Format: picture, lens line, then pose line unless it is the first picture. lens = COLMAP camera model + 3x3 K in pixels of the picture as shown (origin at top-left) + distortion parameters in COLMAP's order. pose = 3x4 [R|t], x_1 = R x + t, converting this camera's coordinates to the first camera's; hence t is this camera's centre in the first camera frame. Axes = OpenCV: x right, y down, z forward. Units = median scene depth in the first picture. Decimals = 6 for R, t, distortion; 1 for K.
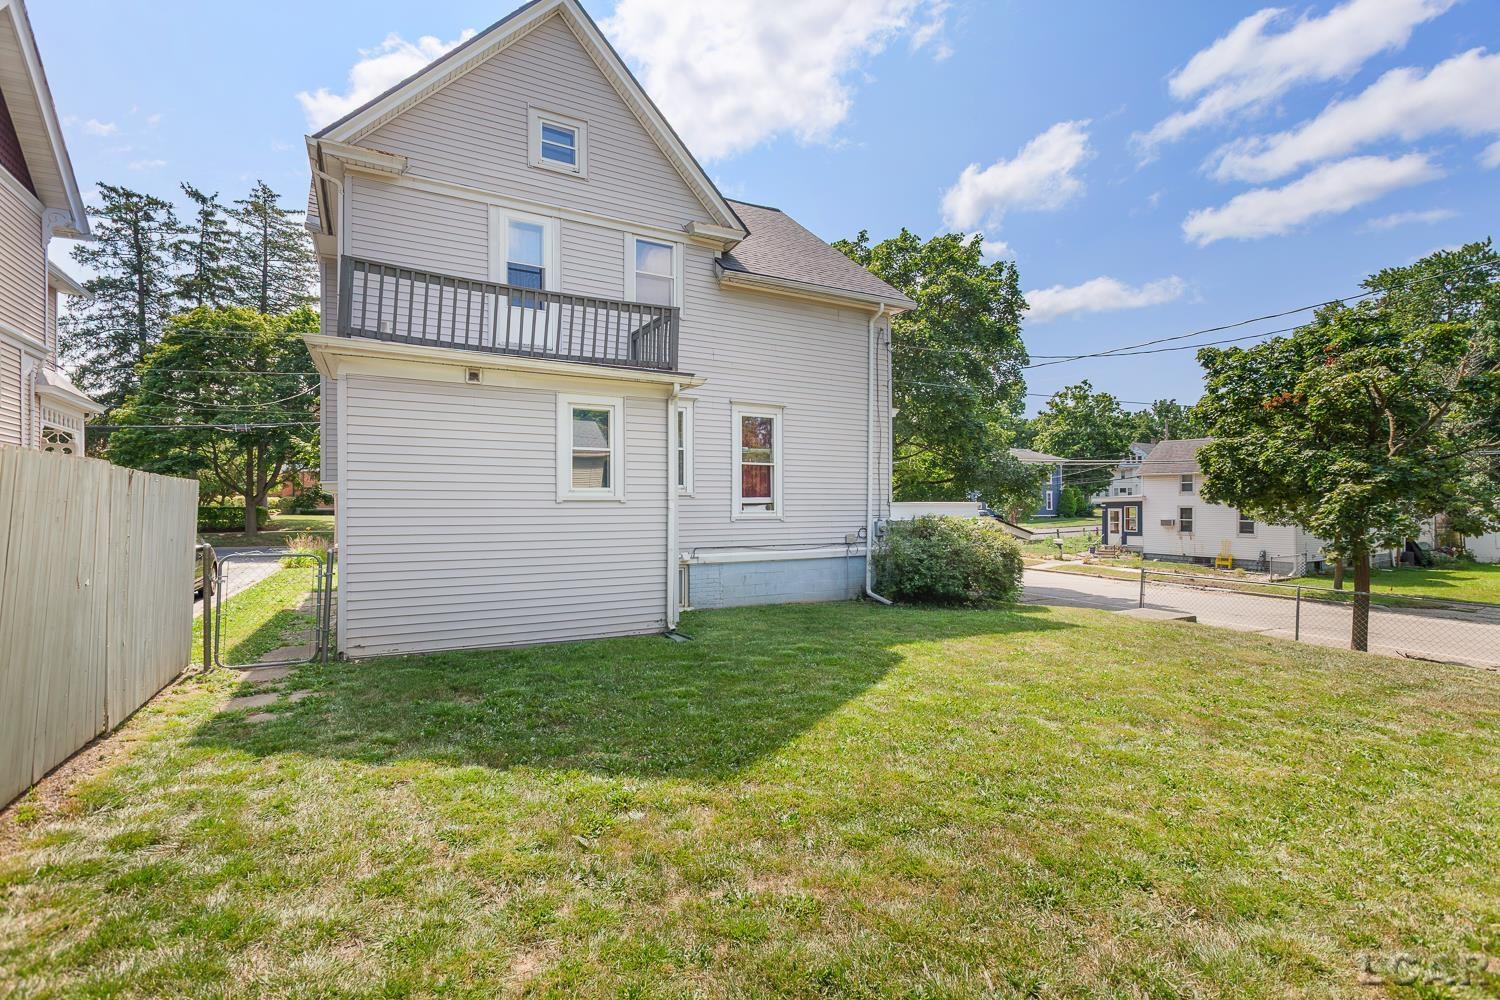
lens RADIAL K [[683.1, 0, 750.6], [0, 683.1, 498.1], [0, 0, 1]] dist [0.000502, 0.000000]
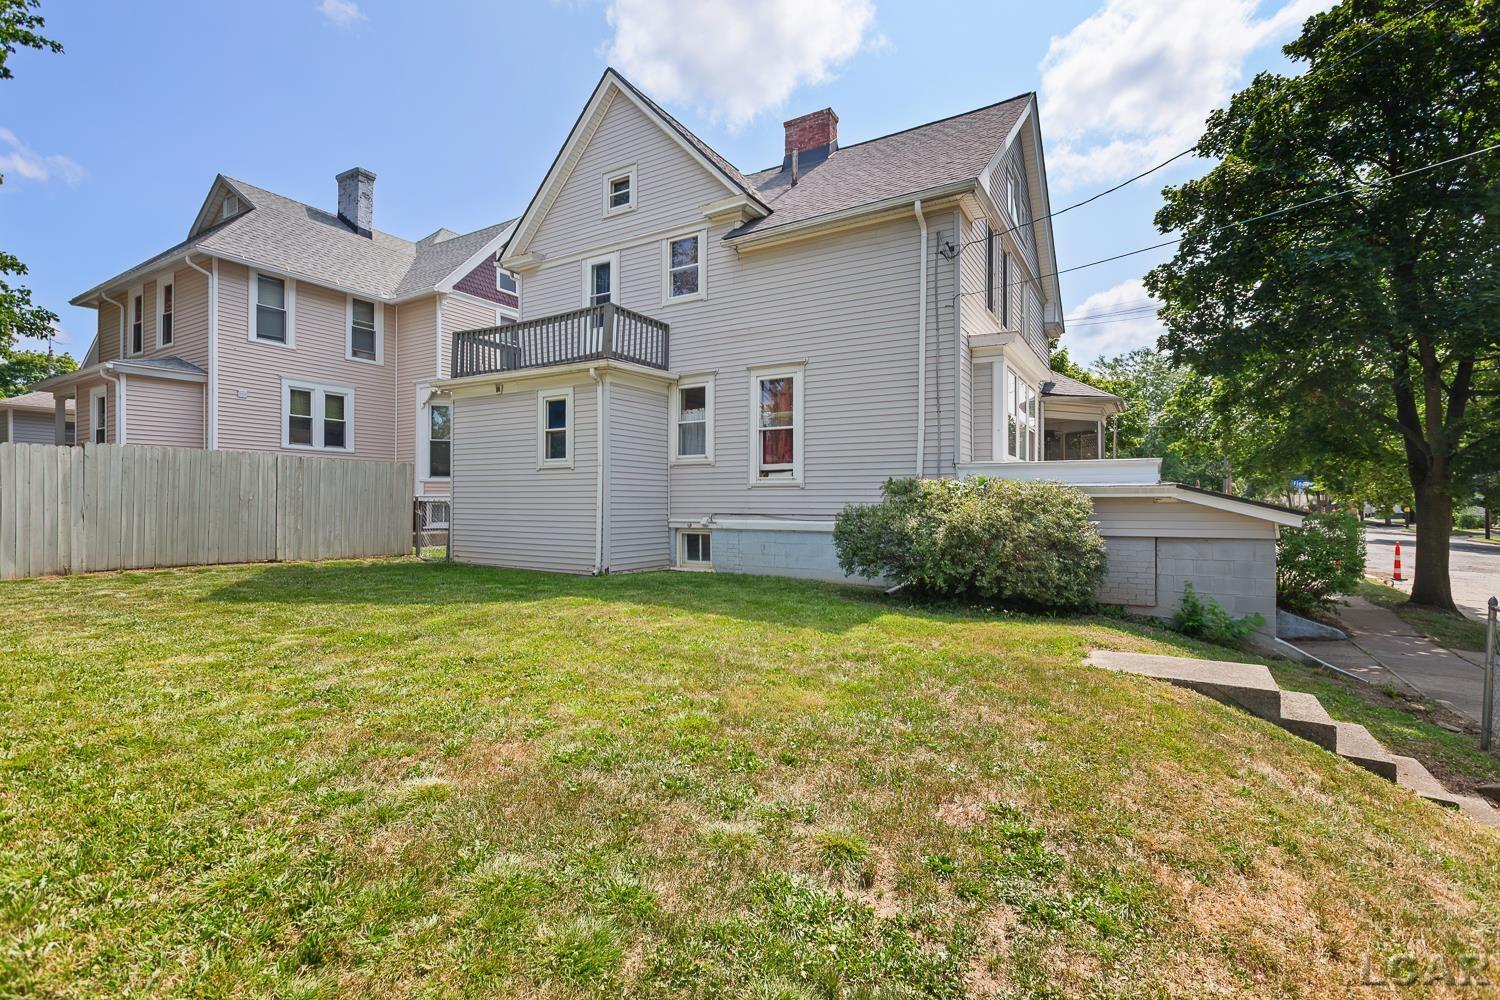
lens RADIAL K [[683.1, 0, 750.9], [0, 683.1, 504.5], [0, 0, 1]] dist [0.000502, 0.000000]
pose [[0.503537, -0.003019, -0.863969, 0.828592], [0.006368, 0.999980, 0.000217, 0.056831], [0.863950, -0.005611, 0.503546, 0.500367]]
